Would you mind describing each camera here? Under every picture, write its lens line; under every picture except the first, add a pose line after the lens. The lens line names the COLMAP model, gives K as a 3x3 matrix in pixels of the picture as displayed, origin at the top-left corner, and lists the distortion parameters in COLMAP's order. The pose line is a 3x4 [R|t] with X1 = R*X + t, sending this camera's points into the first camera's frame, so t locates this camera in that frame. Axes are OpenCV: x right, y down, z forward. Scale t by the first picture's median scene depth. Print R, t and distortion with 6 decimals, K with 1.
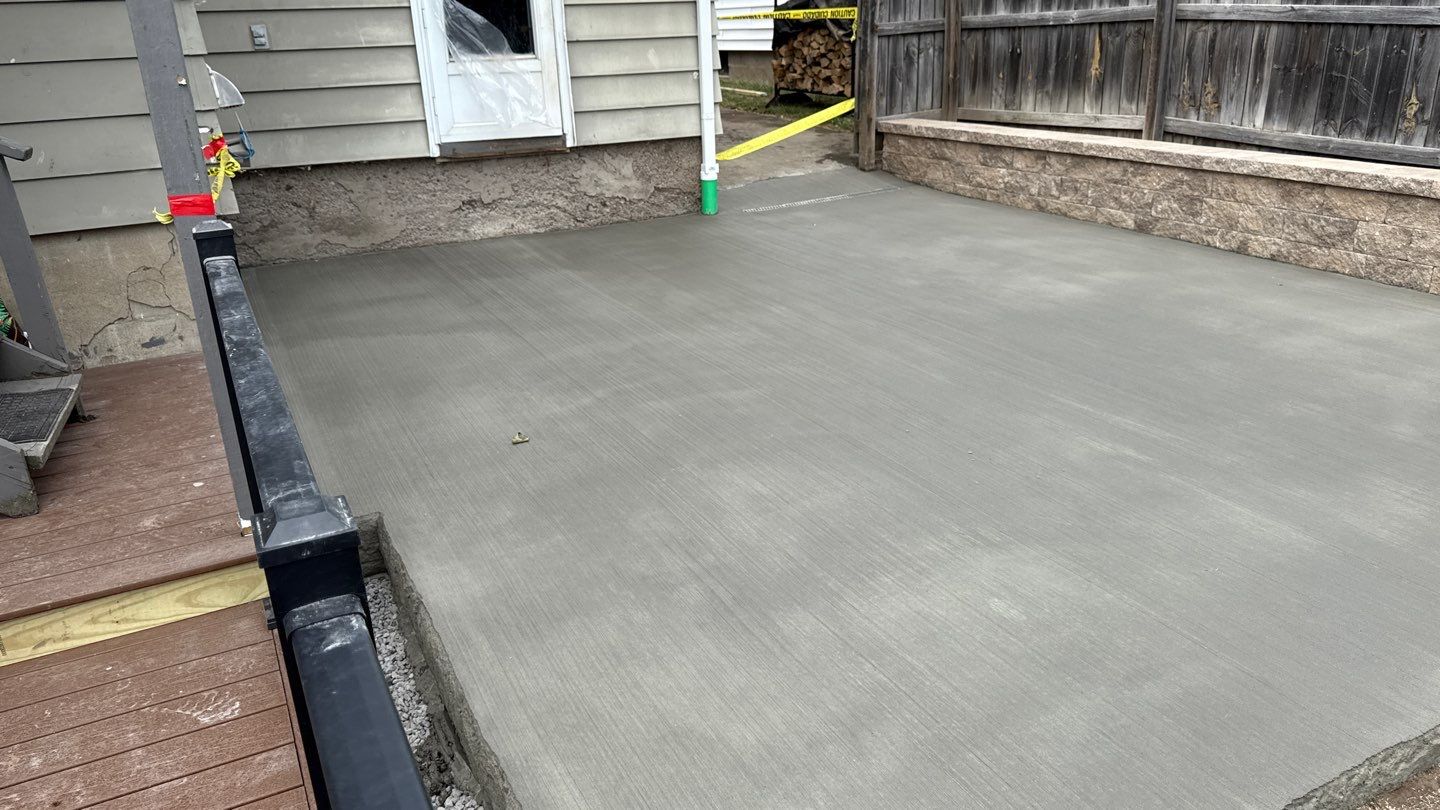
lens RADIAL K [[1020.1, 0, 718.9], [0, 1020.1, 394.1], [0, 0, 1]] dist [0.028330, -0.032049]
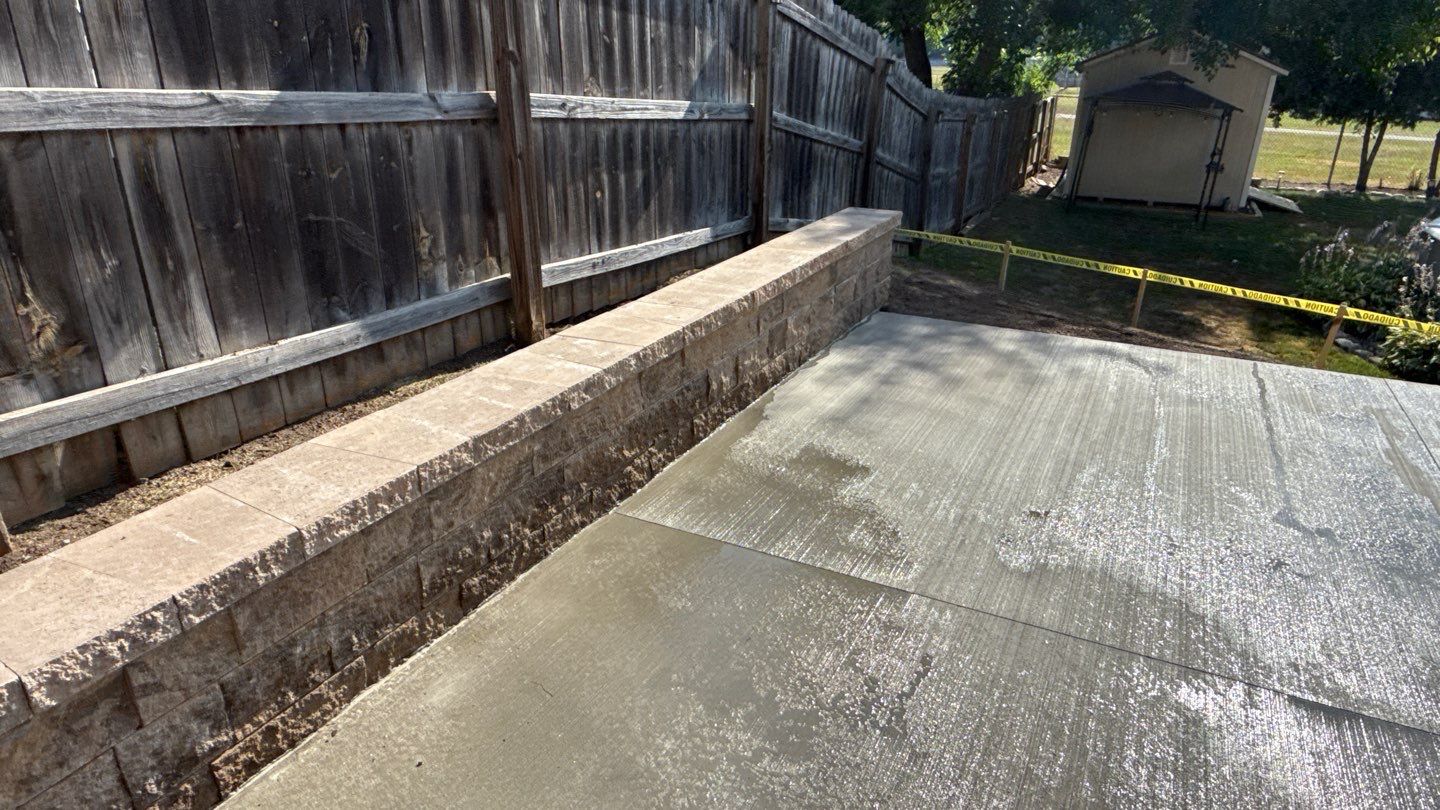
lens RADIAL K [[873.3, 0, 717.3], [0, 873.3, 423.6], [0, 0, 1]] dist [0.003792, 0.002744]
pose [[-0.570795, -0.296879, 0.765543, 0.087319], [0.291527, 0.798328, 0.526958, -0.402984], [-0.767597, 0.523961, -0.369134, 1.053643]]
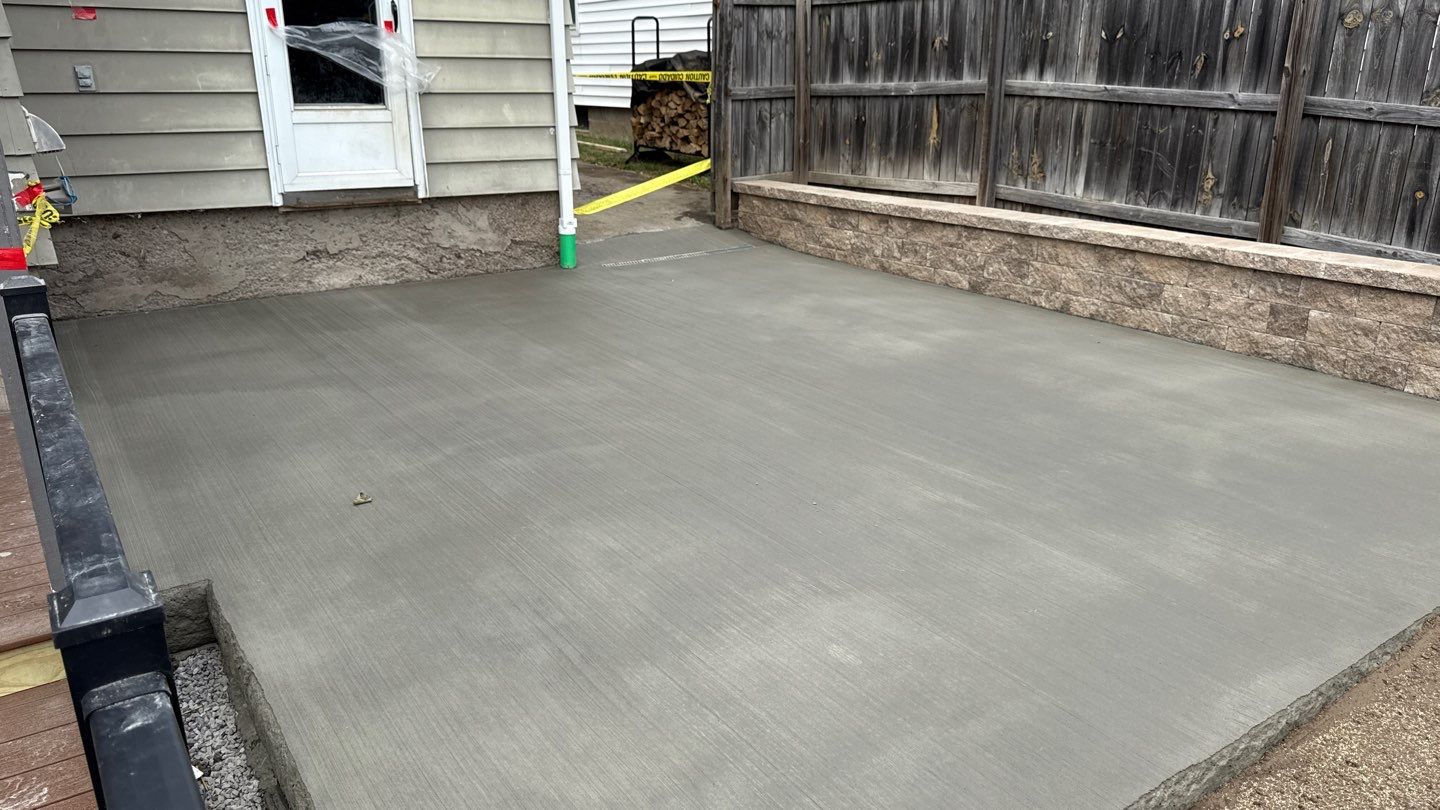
lens RADIAL K [[1018.0, 0, 723.2], [0, 1018.0, 410.2], [0, 0, 1]] dist [0.023986, -0.025764]
pose [[0.990651, -0.005864, 0.136298, 0.006748], [0.010550, 0.999377, -0.033688, -0.002355], [-0.136015, 0.034811, 0.990095, -0.007954]]
